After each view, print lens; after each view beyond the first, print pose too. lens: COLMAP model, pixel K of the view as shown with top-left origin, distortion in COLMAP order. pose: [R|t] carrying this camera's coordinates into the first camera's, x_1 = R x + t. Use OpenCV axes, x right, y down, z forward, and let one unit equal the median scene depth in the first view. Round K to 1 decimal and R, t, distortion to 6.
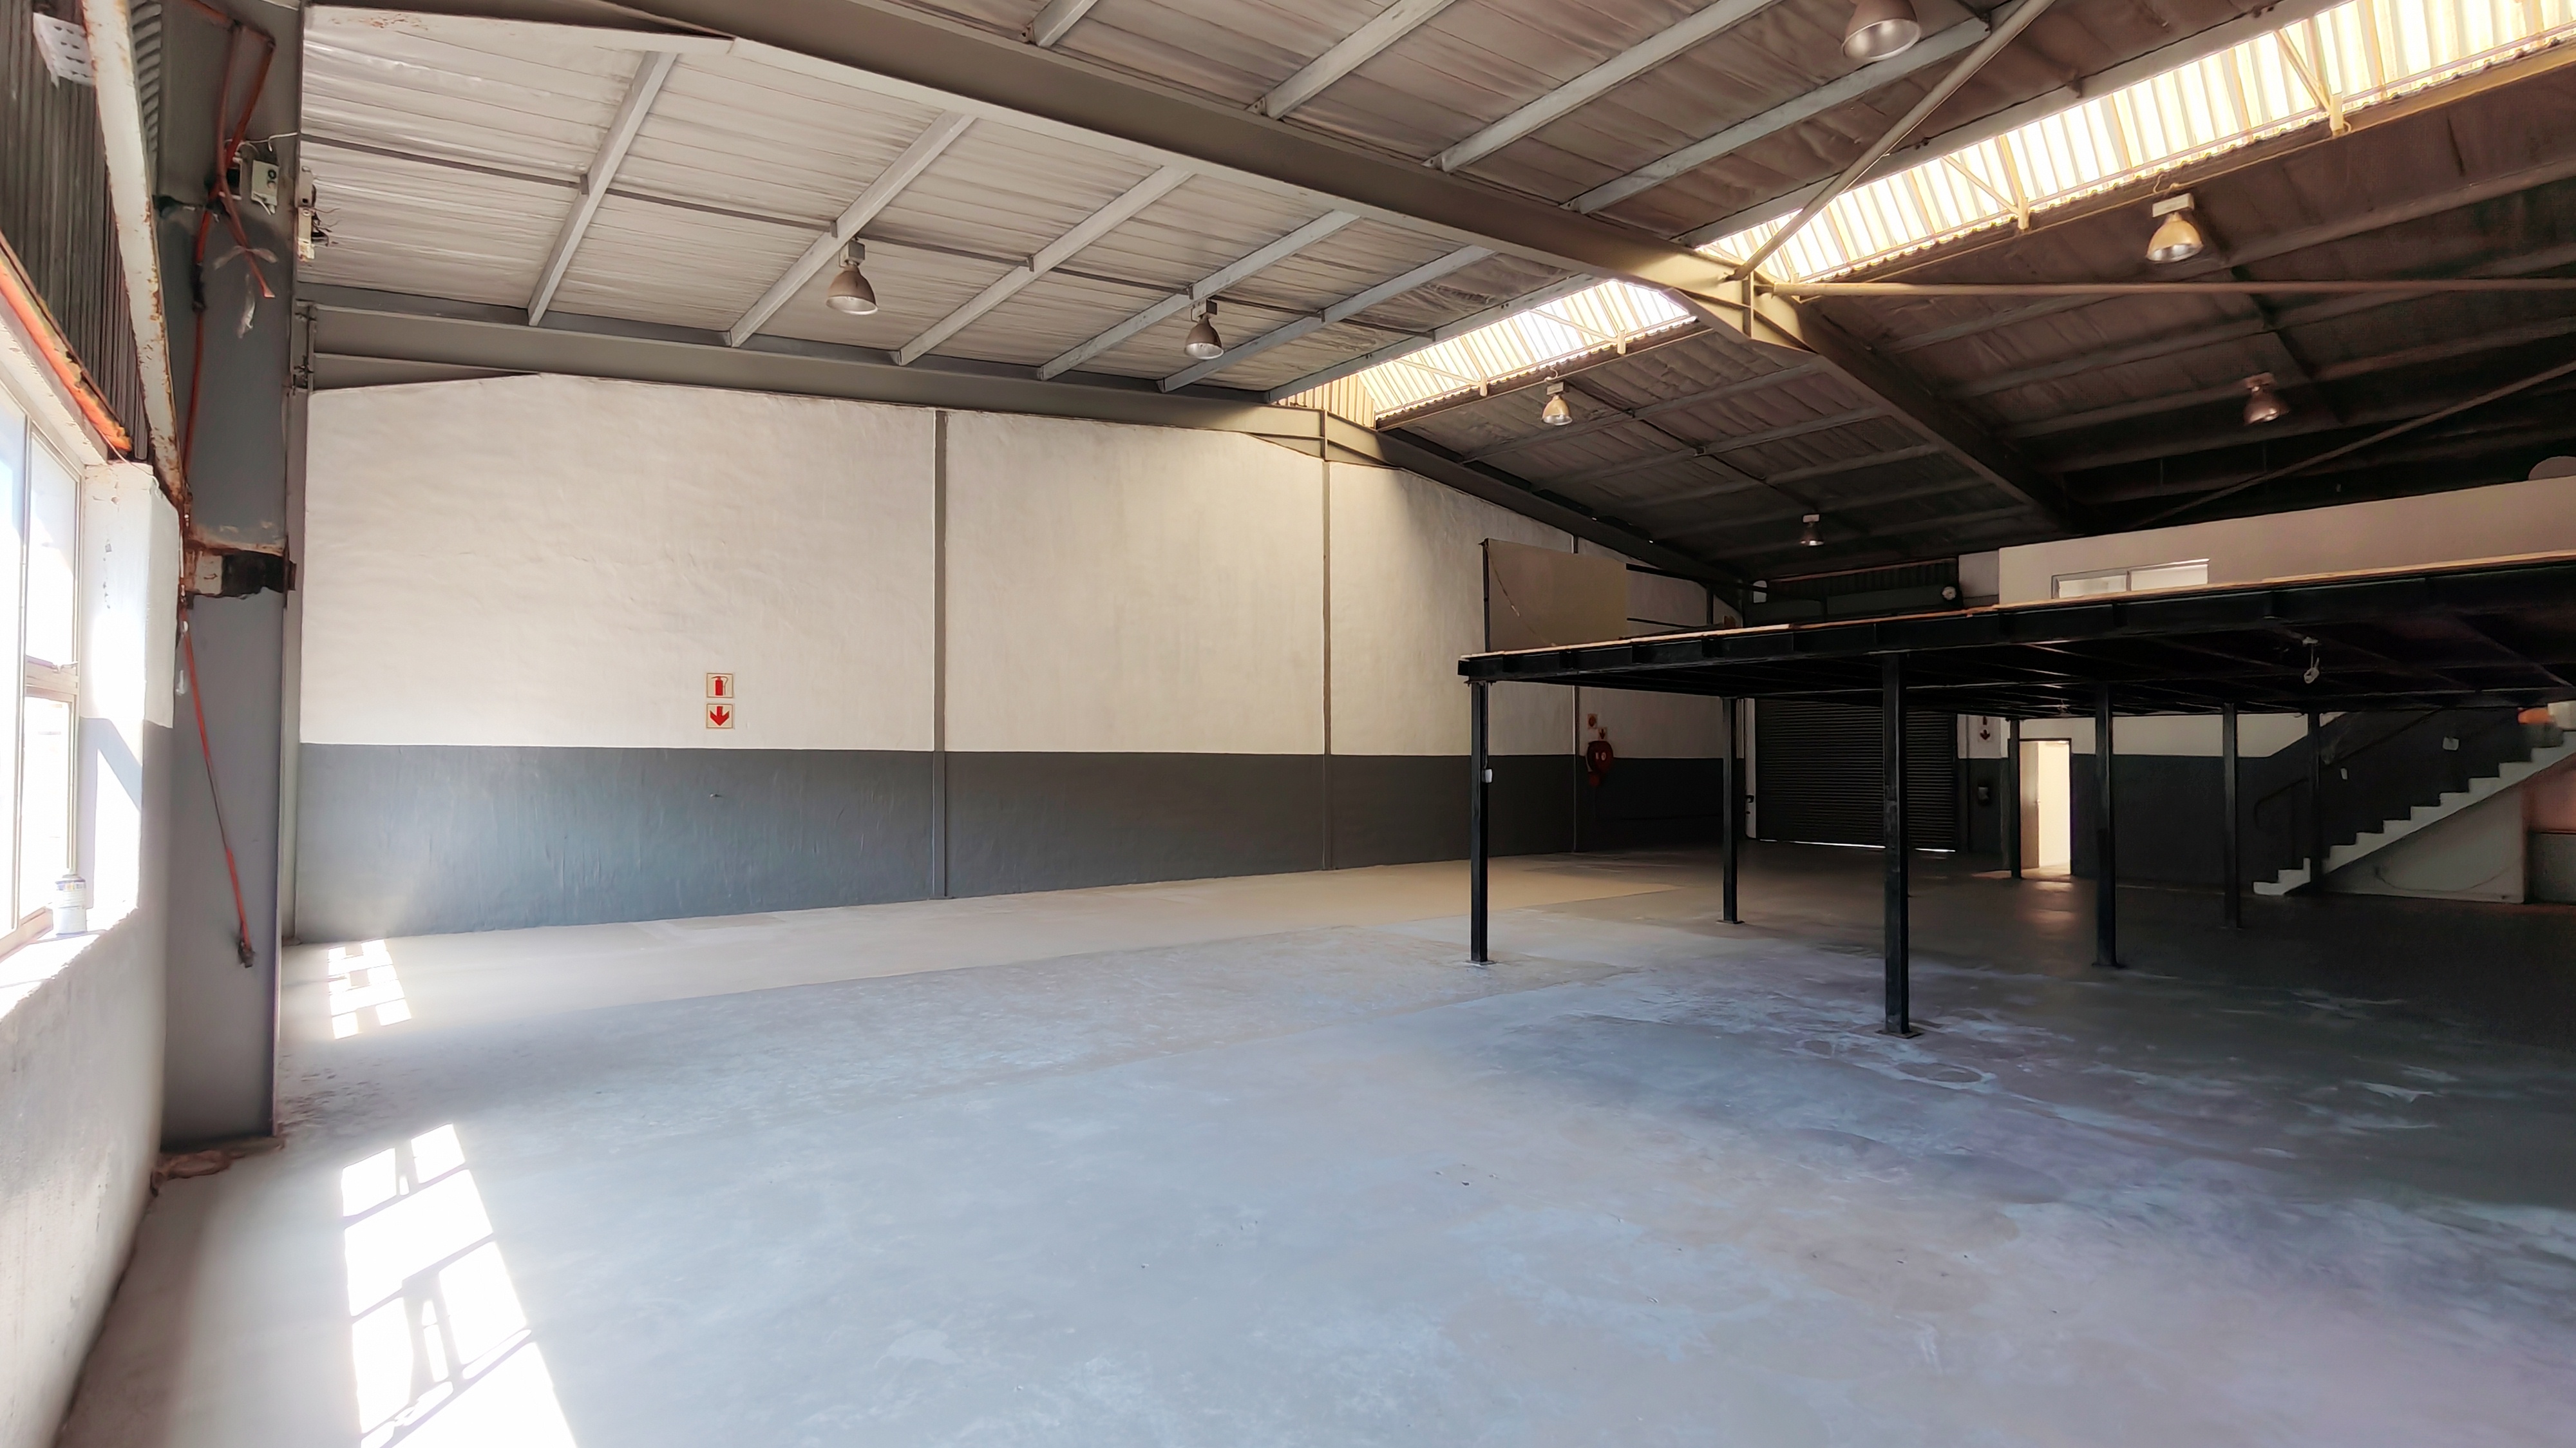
lens RADIAL K [[1182.3, 0, 1289.8], [0, 1182.3, 739.0], [0, 0, 1]] dist [-0.000277, 0.001026]
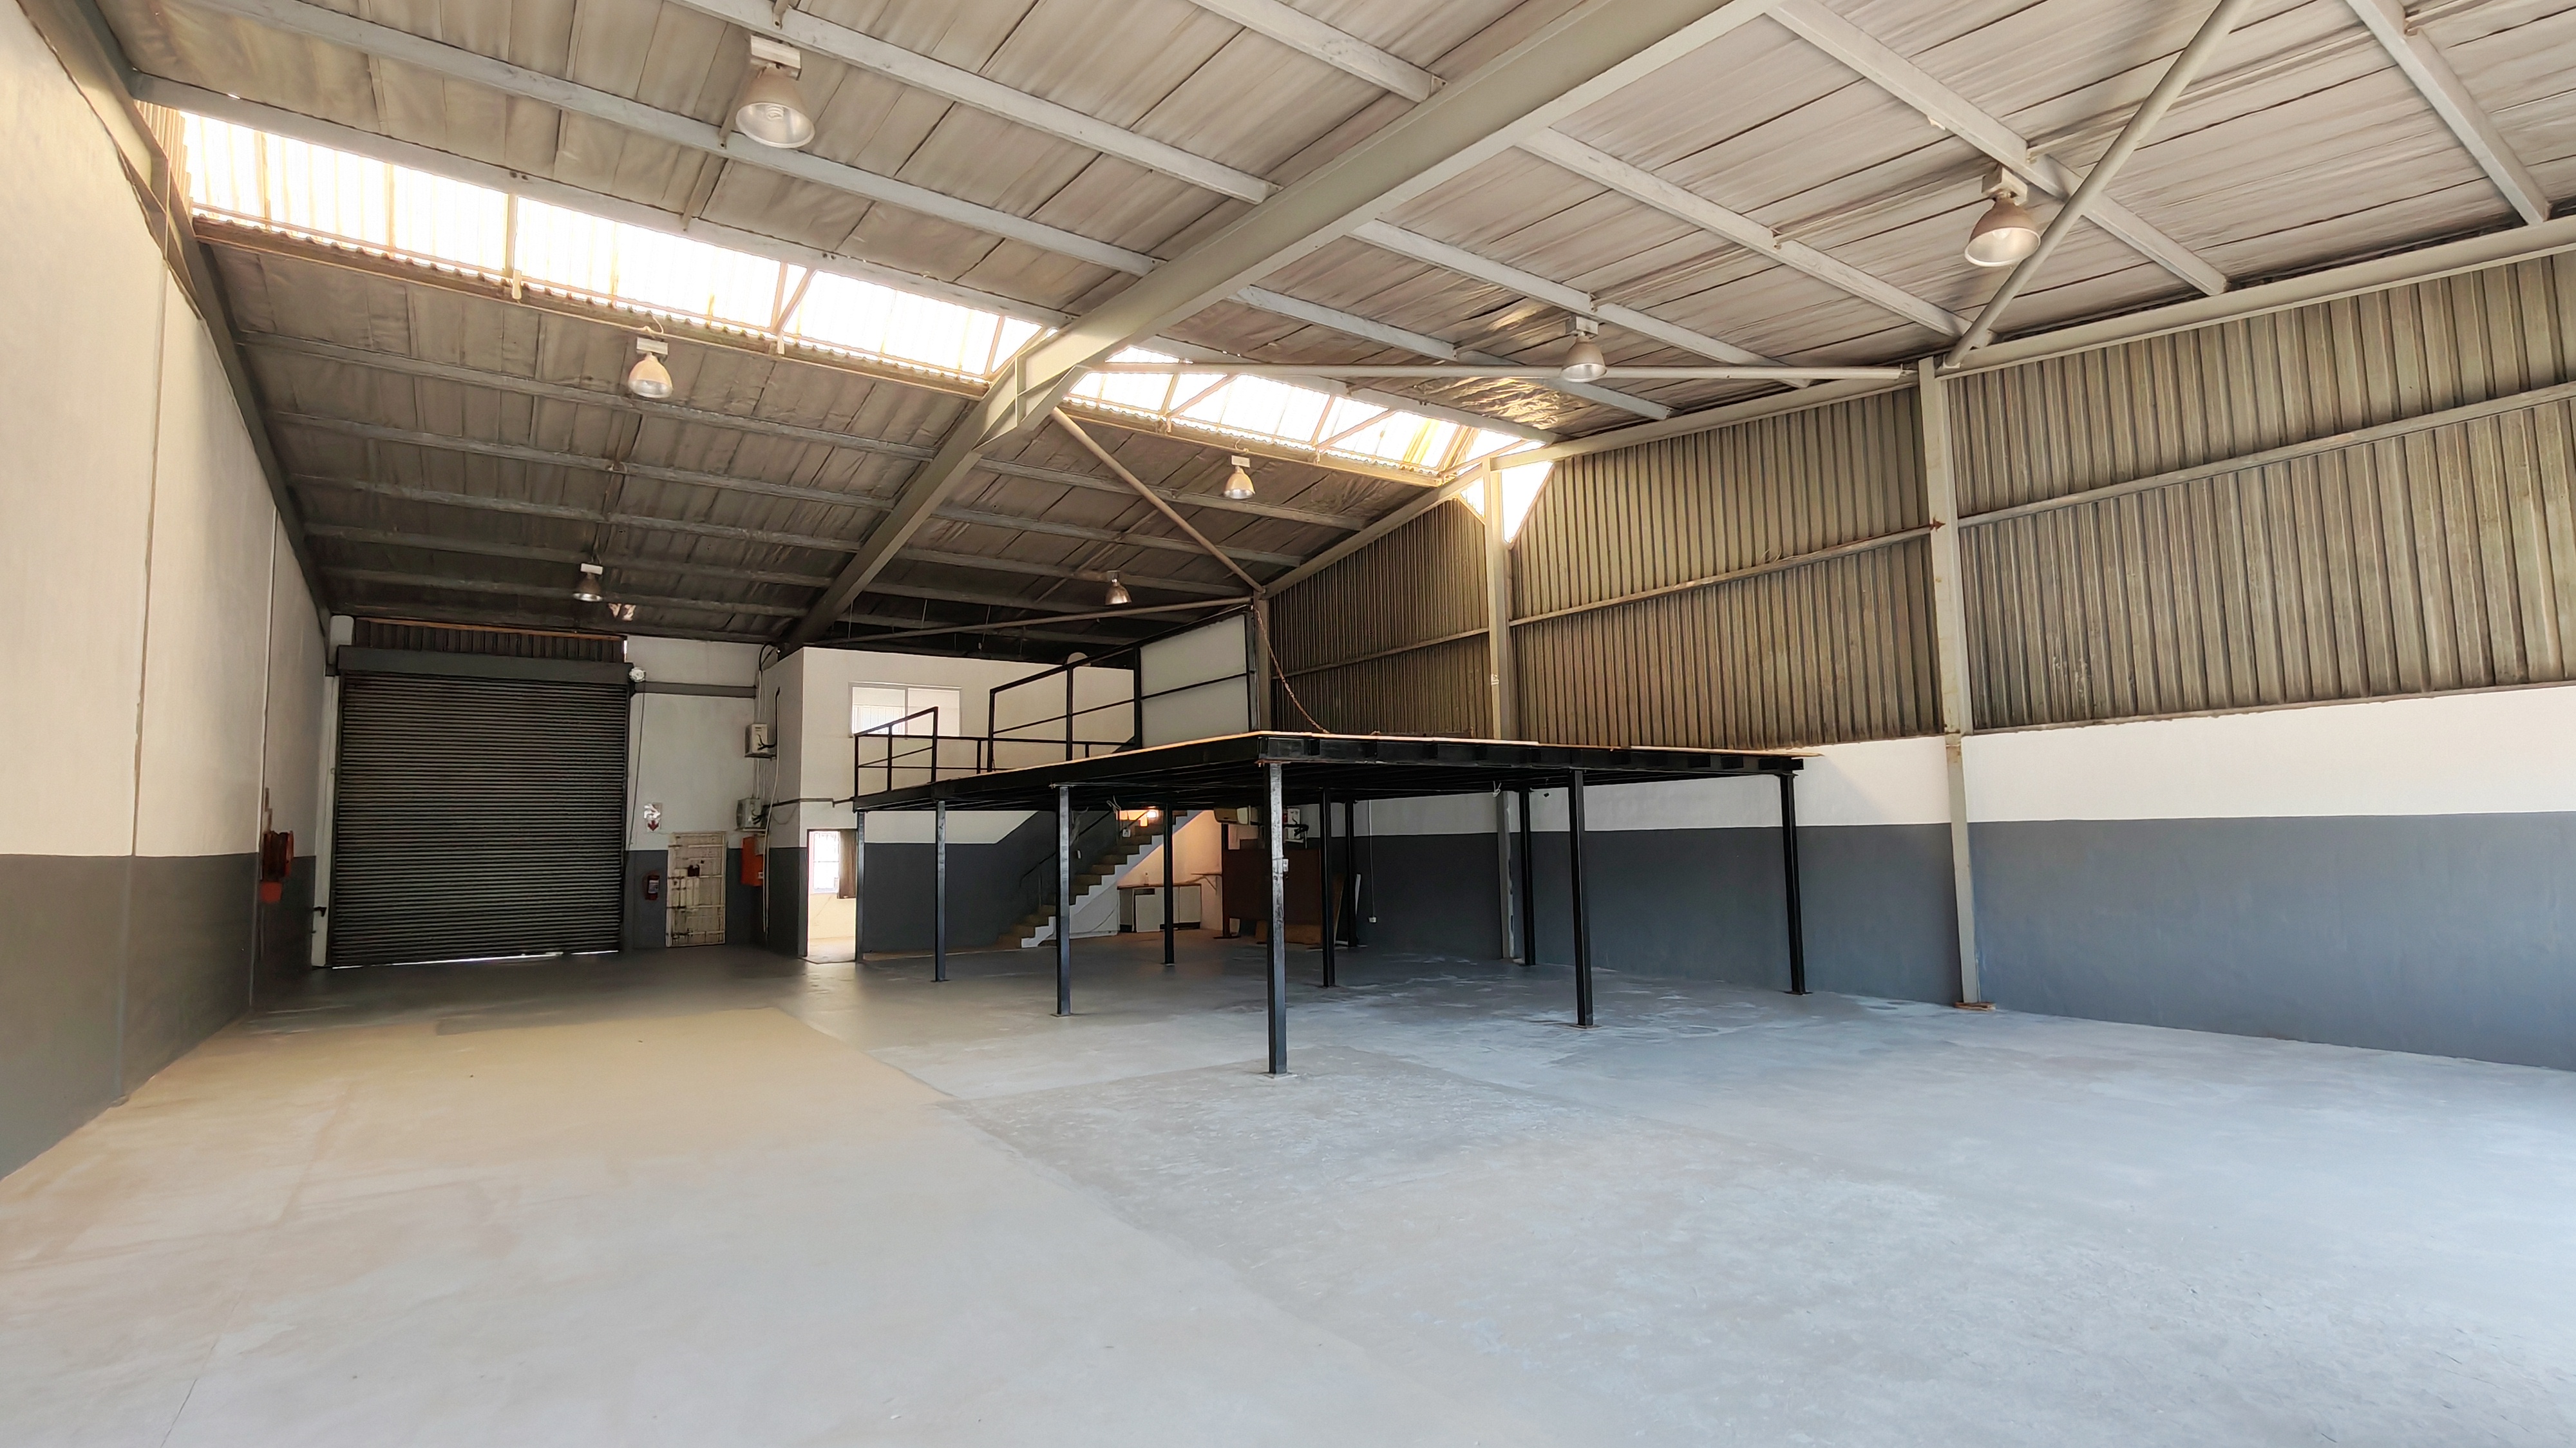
lens RADIAL K [[1183.4, 0, 1288.1], [0, 1183.4, 739.4], [0, 0, 1]] dist [0.000245, -0.000598]
pose [[0.086587, 0.079036, 0.993104, -0.410477], [-0.001049, 0.996855, -0.079243, 0.003282], [-0.996244, 0.005820, 0.086398, 0.499743]]
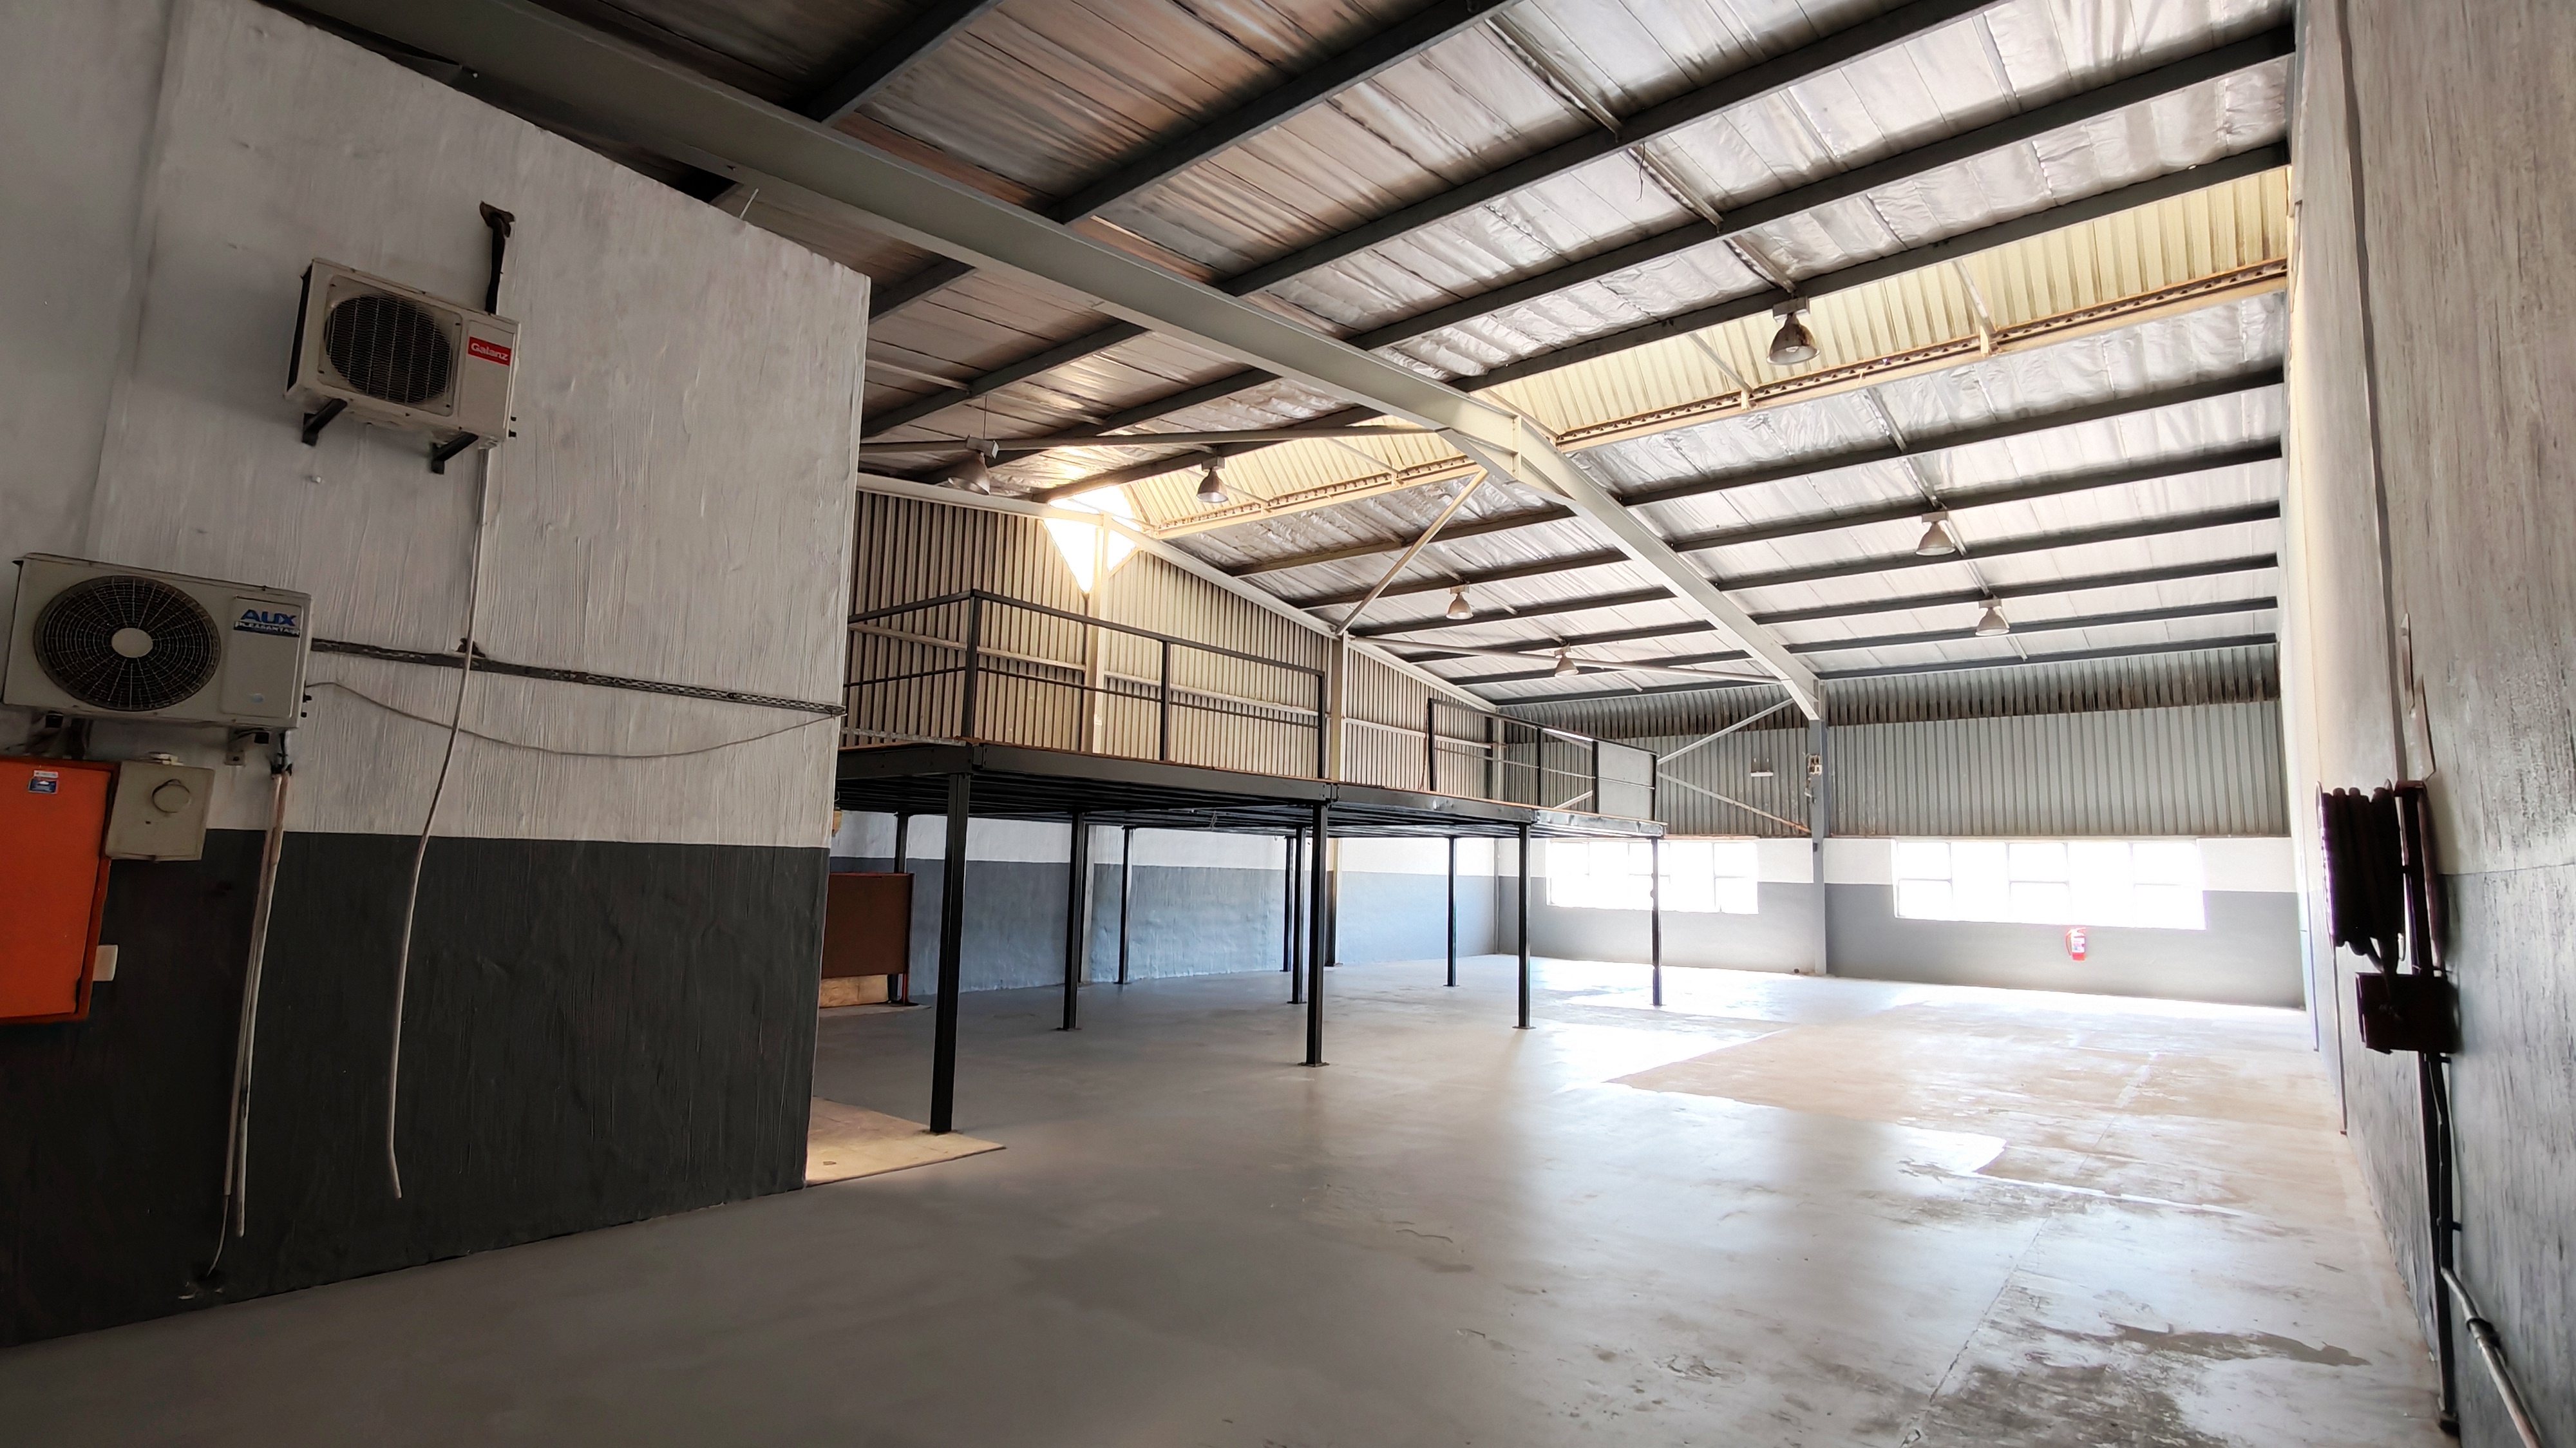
lens RADIAL K [[1183.4, 0, 1288.1], [0, 1183.4, 739.4], [0, 0, 1]] dist [0.000245, -0.000598]
pose [[-0.979640, -0.048029, -0.194932, 0.561146], [-0.022139, 0.990885, -0.132882, 0.027805], [0.199537, -0.125861, -0.971774, 1.417308]]
